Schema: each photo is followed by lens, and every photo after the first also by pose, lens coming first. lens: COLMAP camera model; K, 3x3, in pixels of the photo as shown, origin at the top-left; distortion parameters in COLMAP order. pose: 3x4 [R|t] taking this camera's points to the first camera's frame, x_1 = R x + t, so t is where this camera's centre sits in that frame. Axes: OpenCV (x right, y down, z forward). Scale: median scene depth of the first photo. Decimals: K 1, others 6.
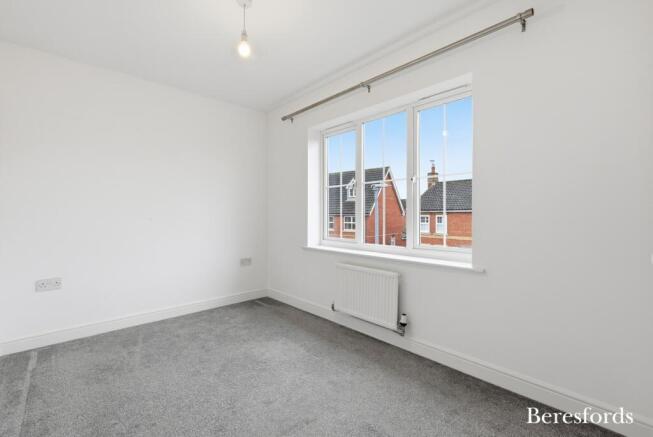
lens RADIAL K [[284.5, 0, 326.4], [0, 284.5, 216.7], [0, 0, 1]] dist [0.002020, 0.000733]
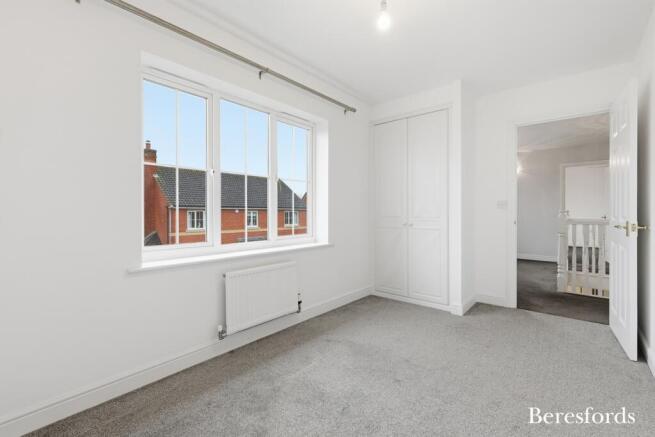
lens RADIAL K [[285.4, 0, 327.8], [0, 285.4, 216.1], [0, 0, 1]] dist [0.002020, 0.000733]
pose [[-0.092318, -0.018256, 0.995562, -0.853691], [0.006227, 0.999802, 0.018911, -0.004224], [-0.995710, 0.007945, -0.092186, 0.913044]]
